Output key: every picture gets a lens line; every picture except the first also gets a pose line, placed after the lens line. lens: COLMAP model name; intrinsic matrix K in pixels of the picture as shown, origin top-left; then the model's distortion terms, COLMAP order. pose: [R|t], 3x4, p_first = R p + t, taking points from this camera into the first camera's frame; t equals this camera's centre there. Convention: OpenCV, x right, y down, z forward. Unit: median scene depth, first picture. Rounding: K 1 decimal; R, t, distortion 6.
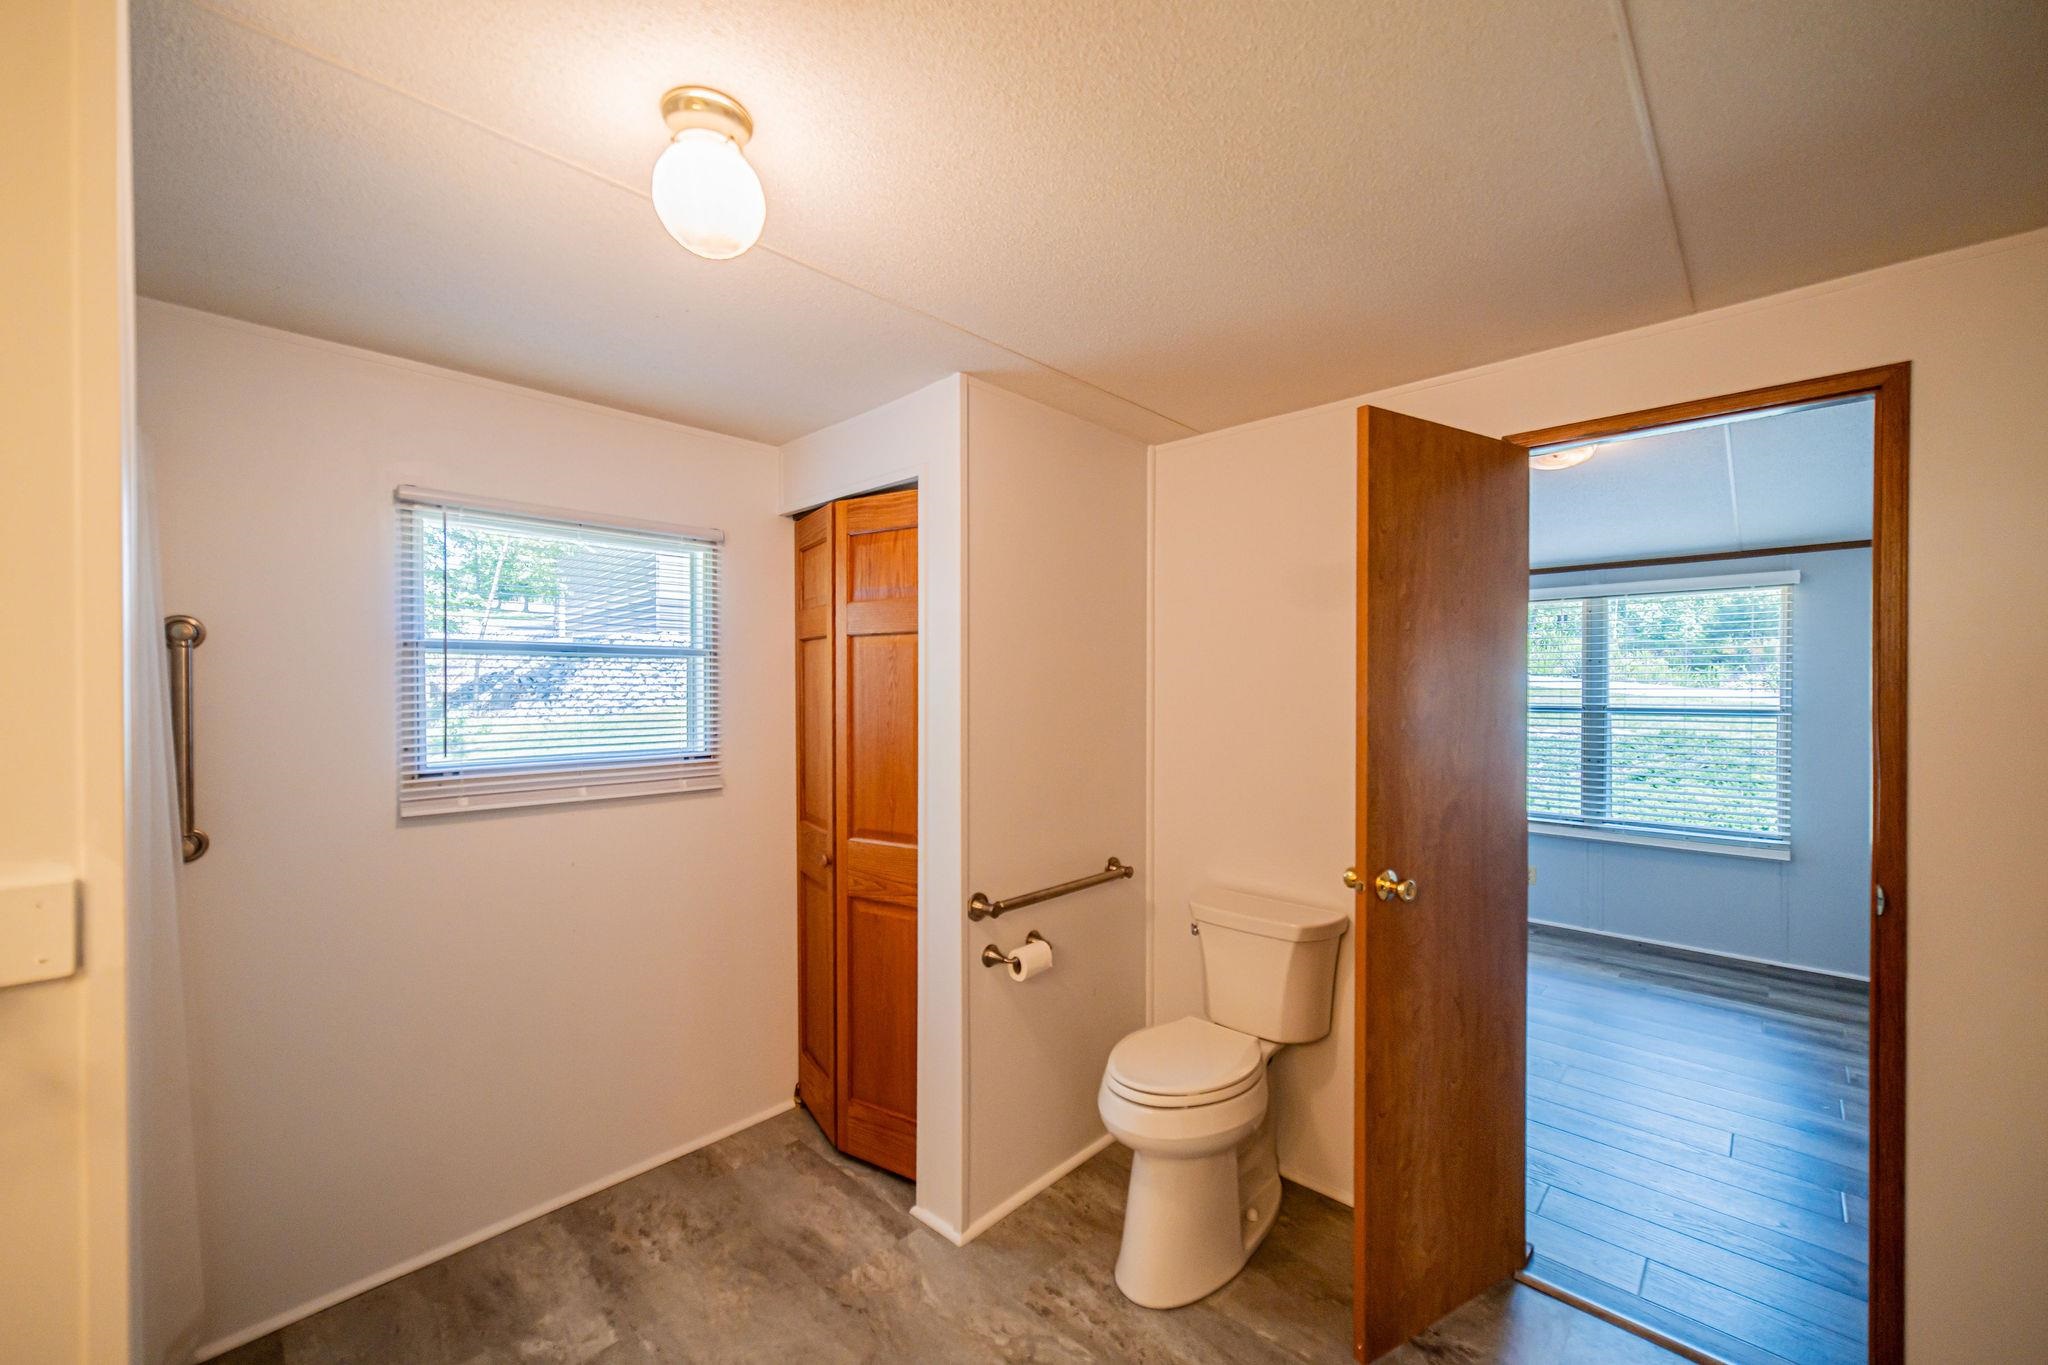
lens RADIAL K [[791.7, 0, 1024.7], [0, 791.7, 694.4], [0, 0, 1]] dist [-0.002869, 0.000403]
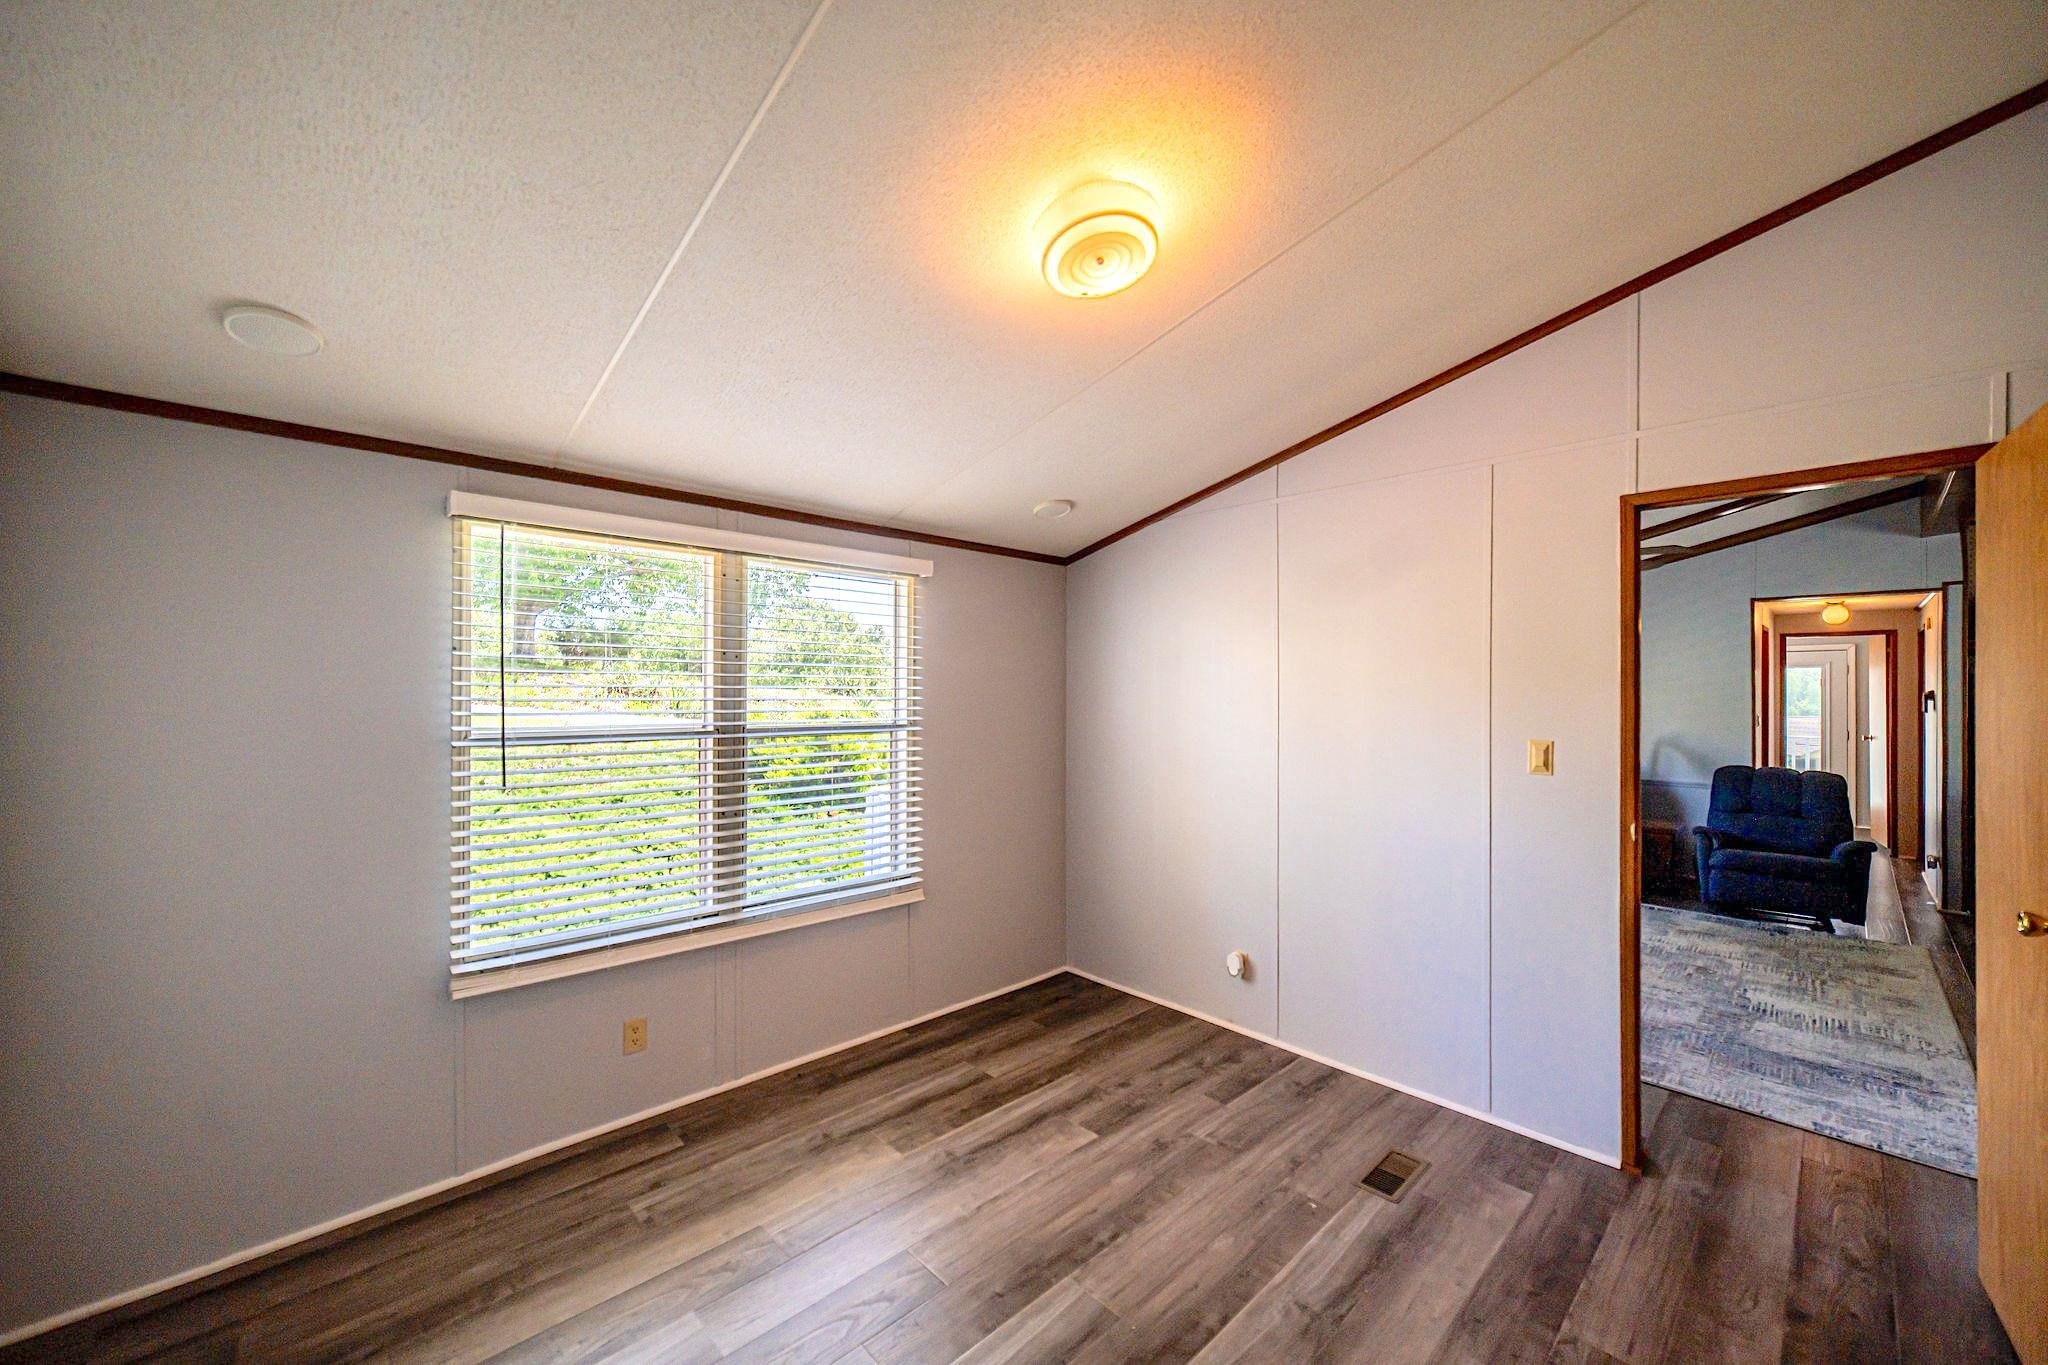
lens RADIAL K [[791.7, 0, 1028.0], [0, 791.7, 697.6], [0, 0, 1]] dist [-0.002869, 0.000403]
pose [[0.034947, -0.003968, 0.999381, 0.109759], [0.004271, 0.999984, 0.003821, -0.010432], [-0.999380, 0.004134, 0.034963, 0.790418]]
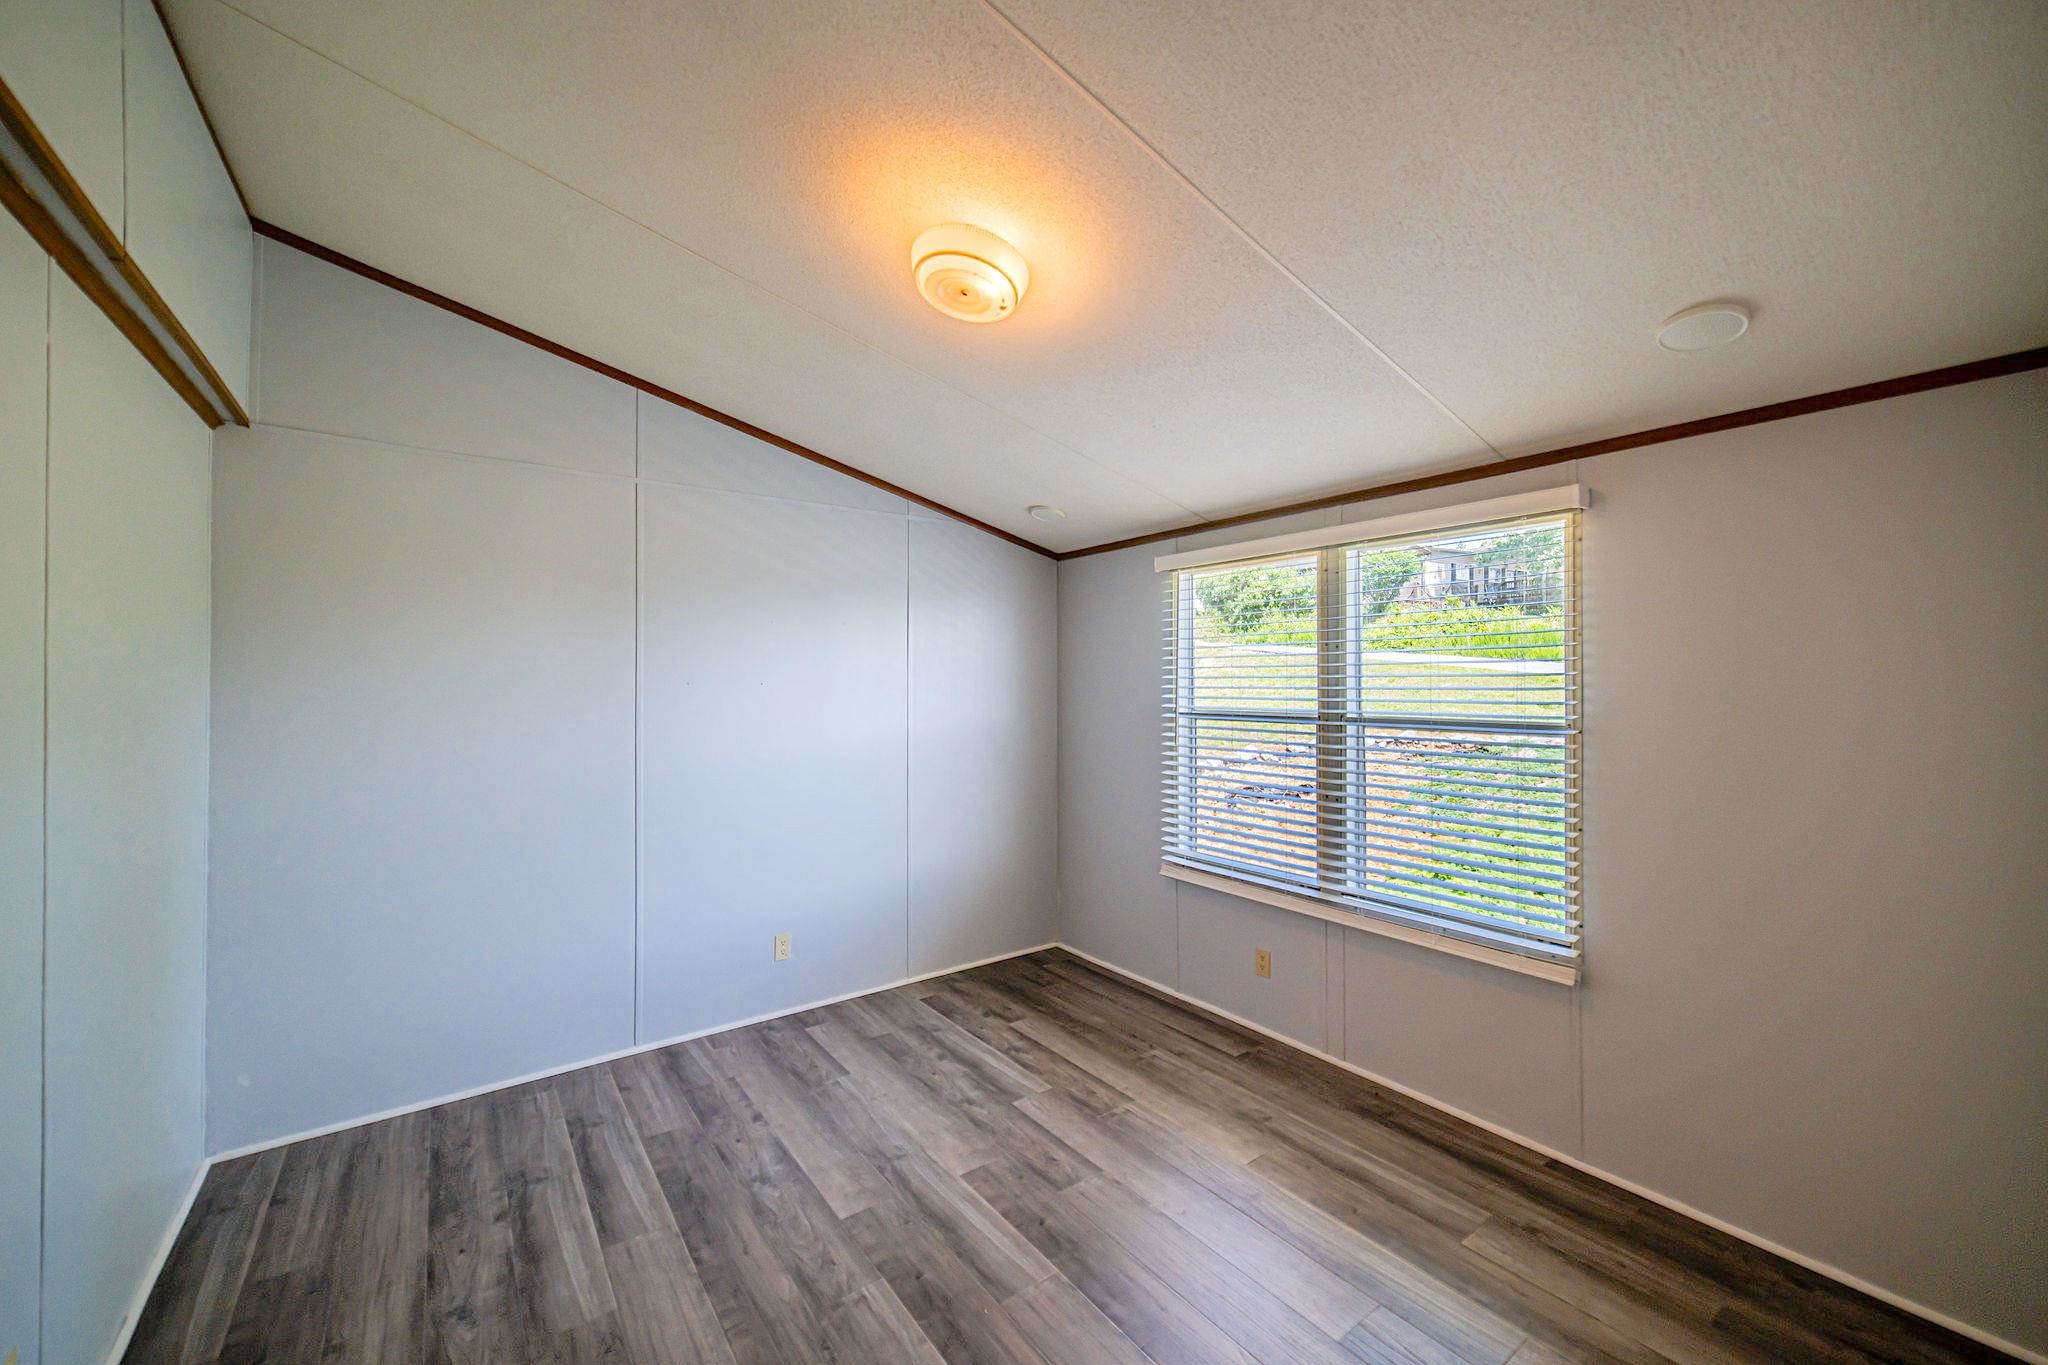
lens RADIAL K [[791.7, 0, 1036.1], [0, 791.7, 683.4], [0, 0, 1]] dist [-0.002869, 0.000403]
pose [[0.986094, -0.002023, -0.166175, 0.627234], [0.000443, 0.999954, -0.009546, -0.005134], [0.166186, 0.009339, 0.986050, 0.335833]]
